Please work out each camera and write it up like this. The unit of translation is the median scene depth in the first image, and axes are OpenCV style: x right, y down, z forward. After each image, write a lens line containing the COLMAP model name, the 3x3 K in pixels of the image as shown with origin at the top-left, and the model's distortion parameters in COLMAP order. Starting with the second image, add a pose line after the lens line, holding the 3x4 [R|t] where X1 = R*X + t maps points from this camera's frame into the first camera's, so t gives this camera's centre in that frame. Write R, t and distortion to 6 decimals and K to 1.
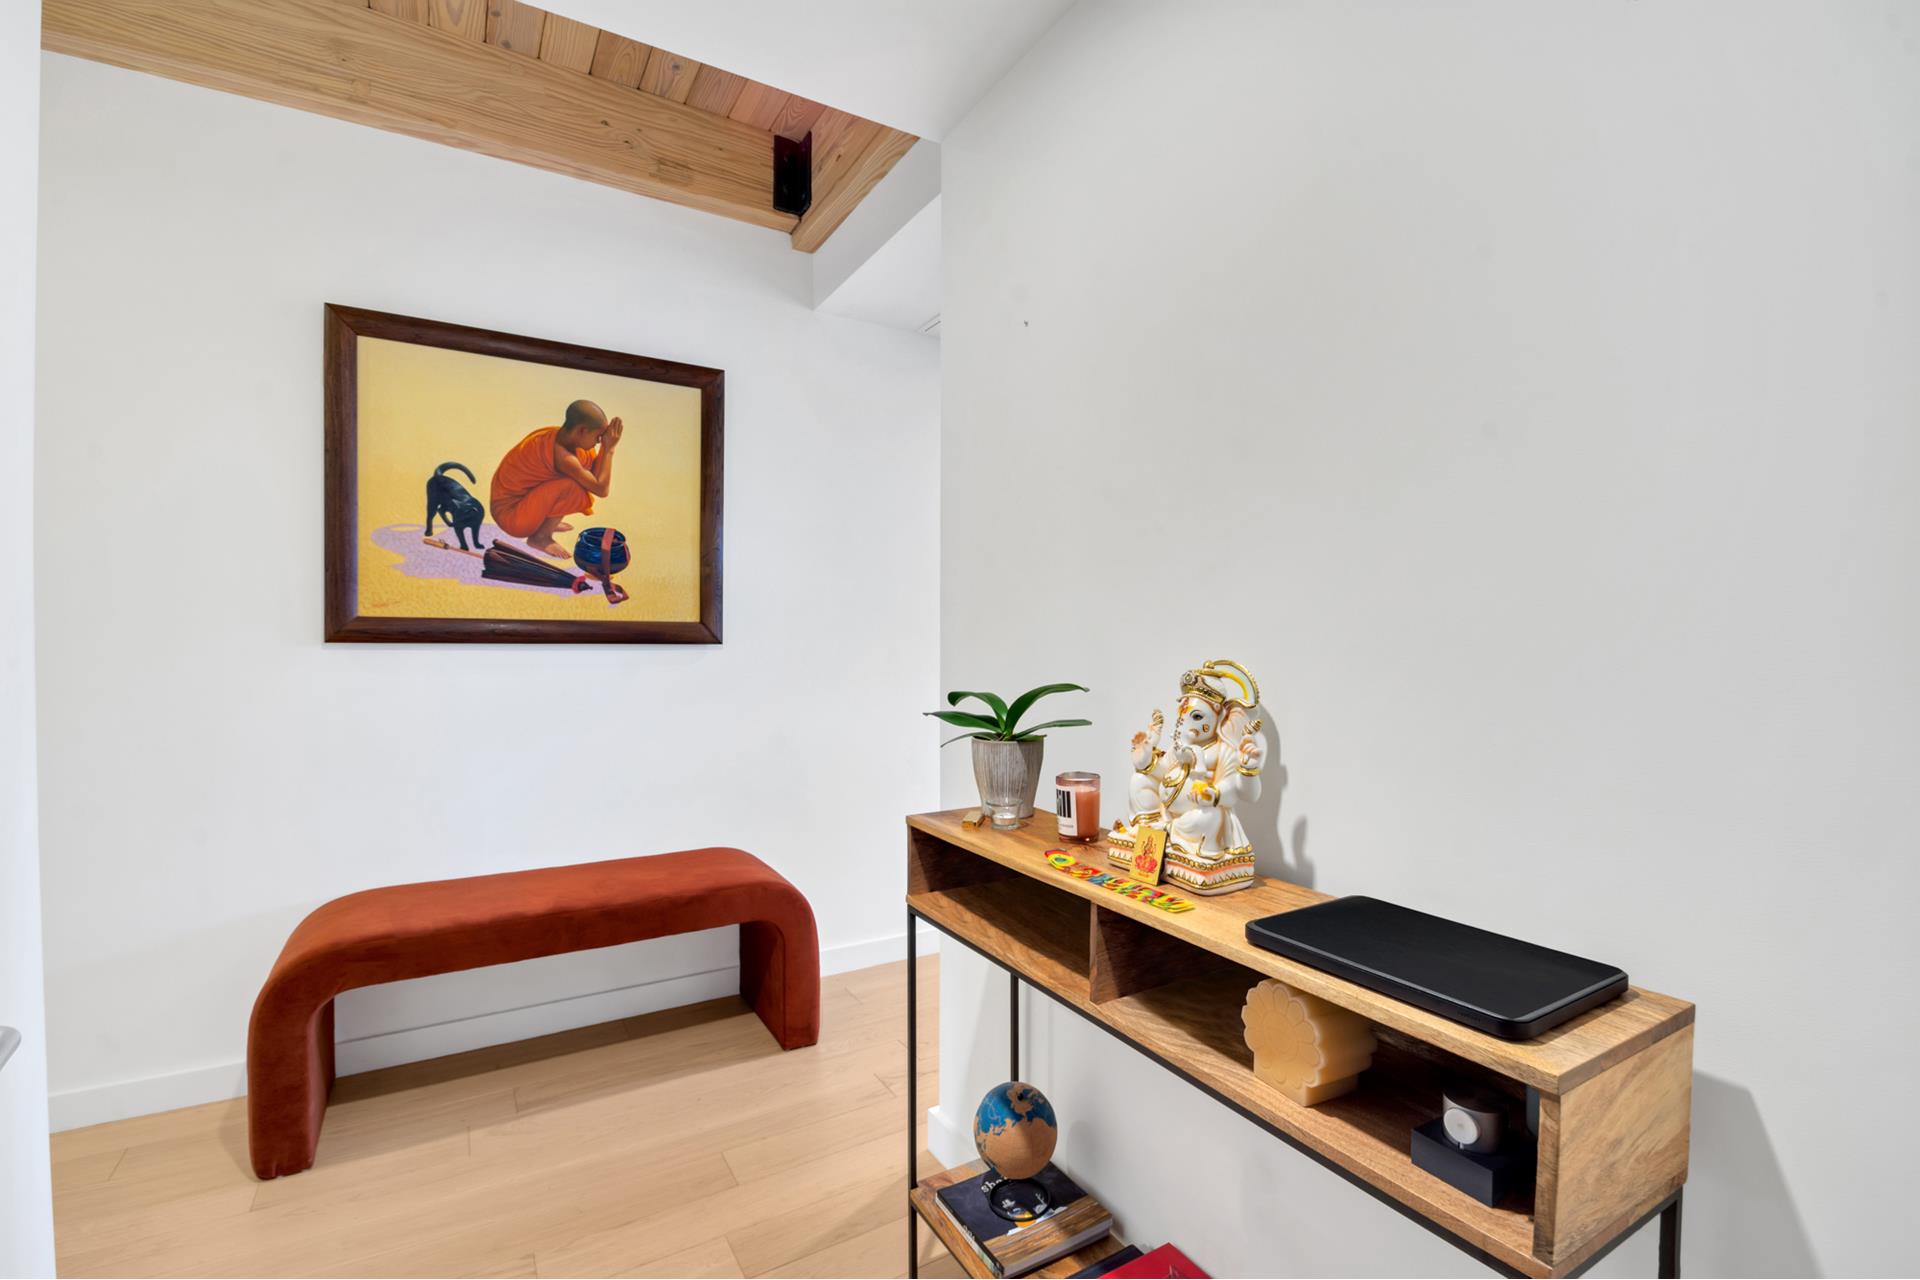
lens RADIAL K [[844.0, 0, 979.0], [0, 844.0, 649.6], [0, 0, 1]] dist [0.000611, -0.009942]
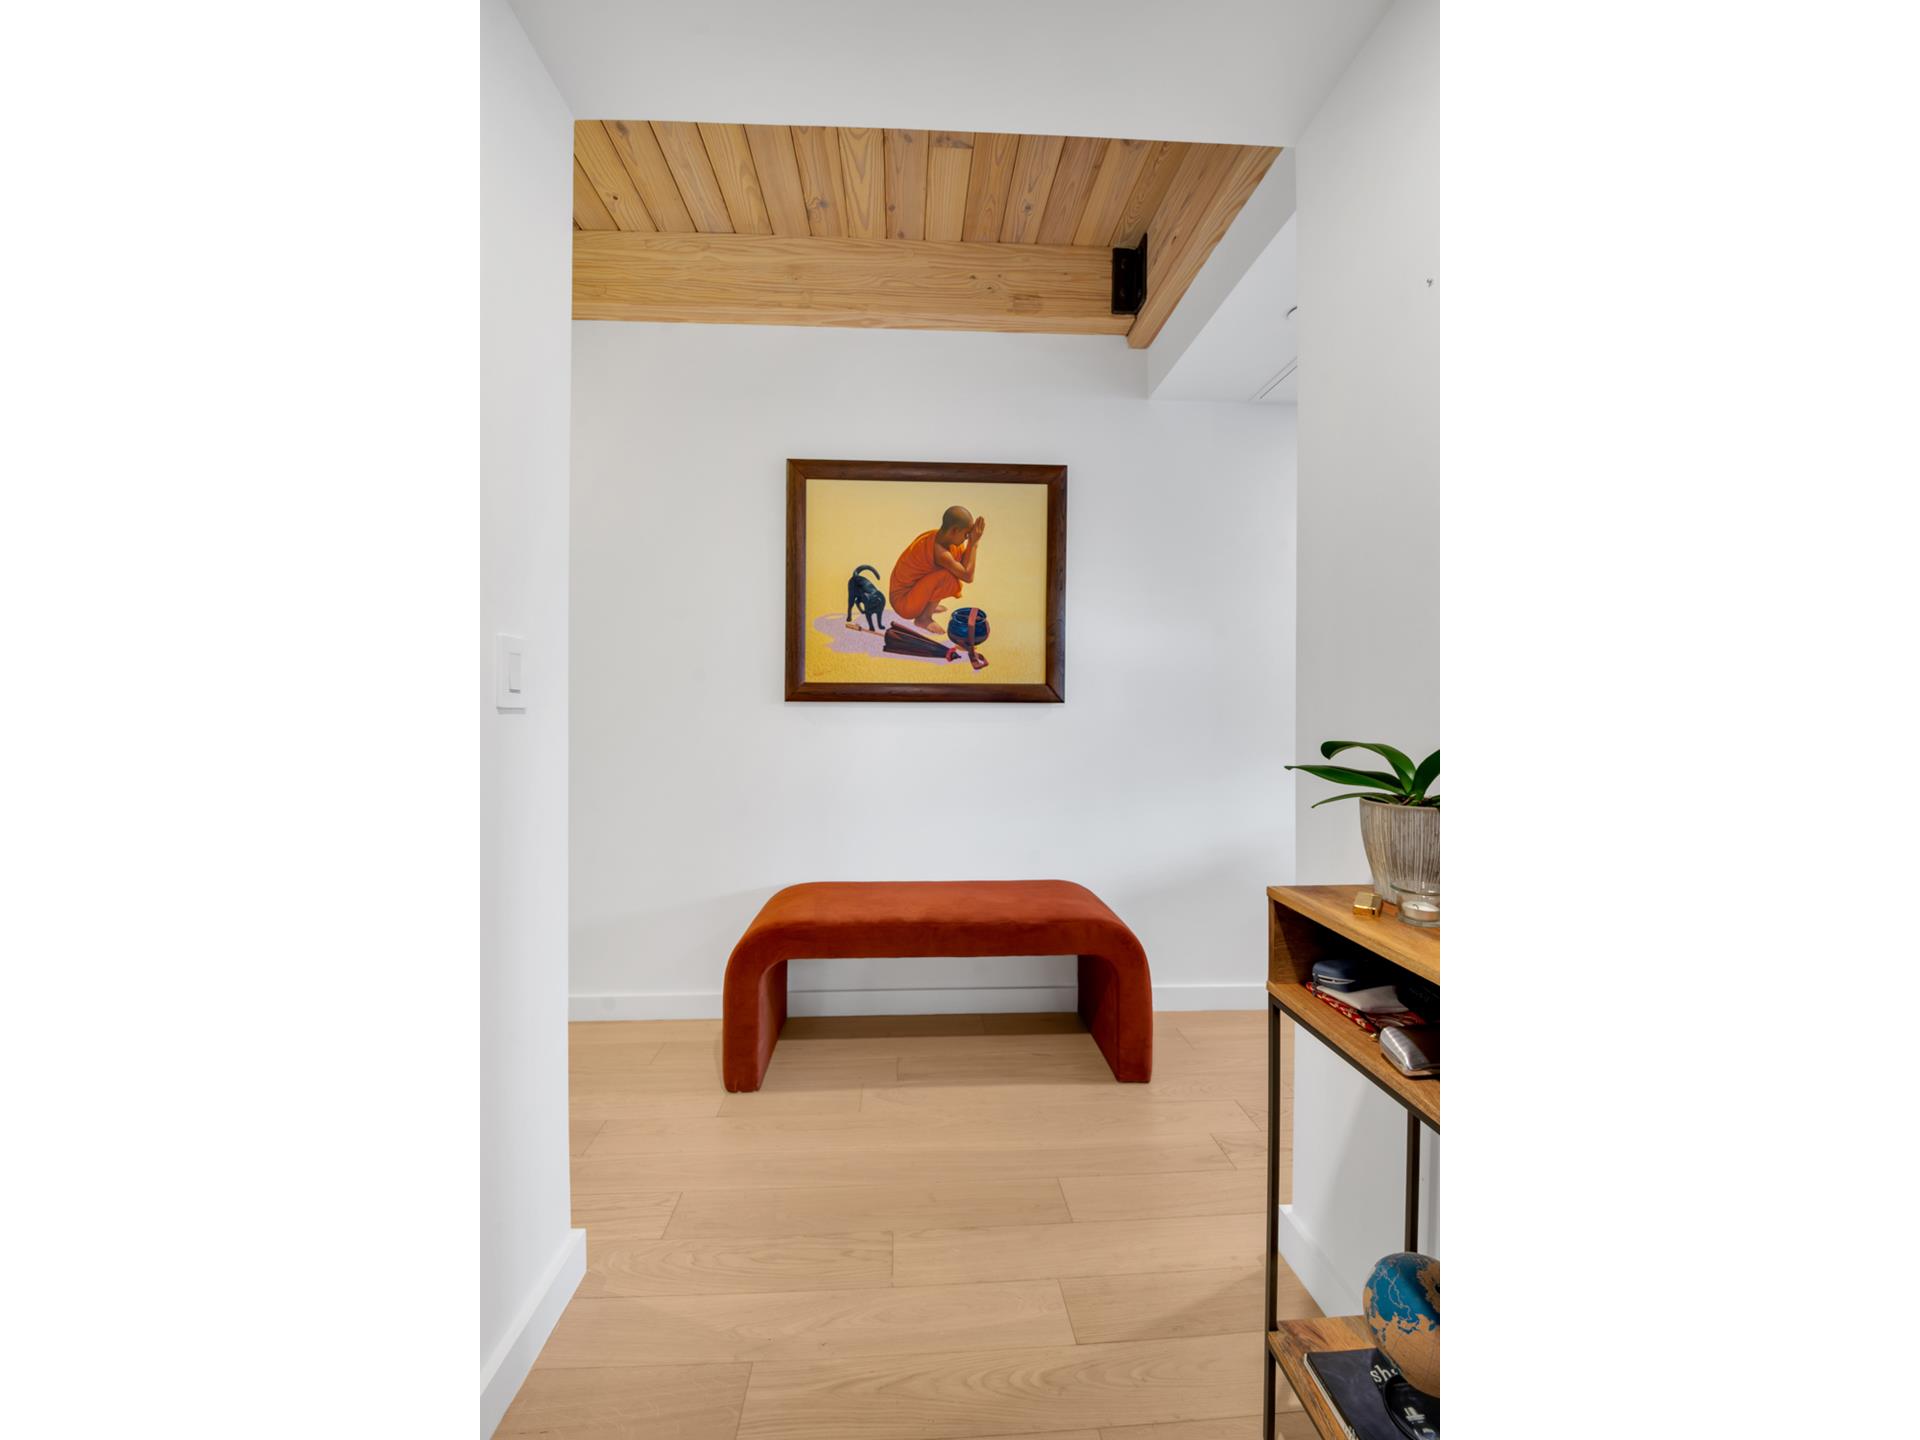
lens RADIAL K [[617.0, 0, 945.2], [0, 617.0, 723.4], [0, 0, 1]] dist [0.003937, -0.000106]
pose [[0.876576, 0.003814, -0.481248, -0.049136], [-0.004653, 0.999989, -0.000550, 0.025116], [0.481241, 0.002722, 0.876584, 0.213685]]
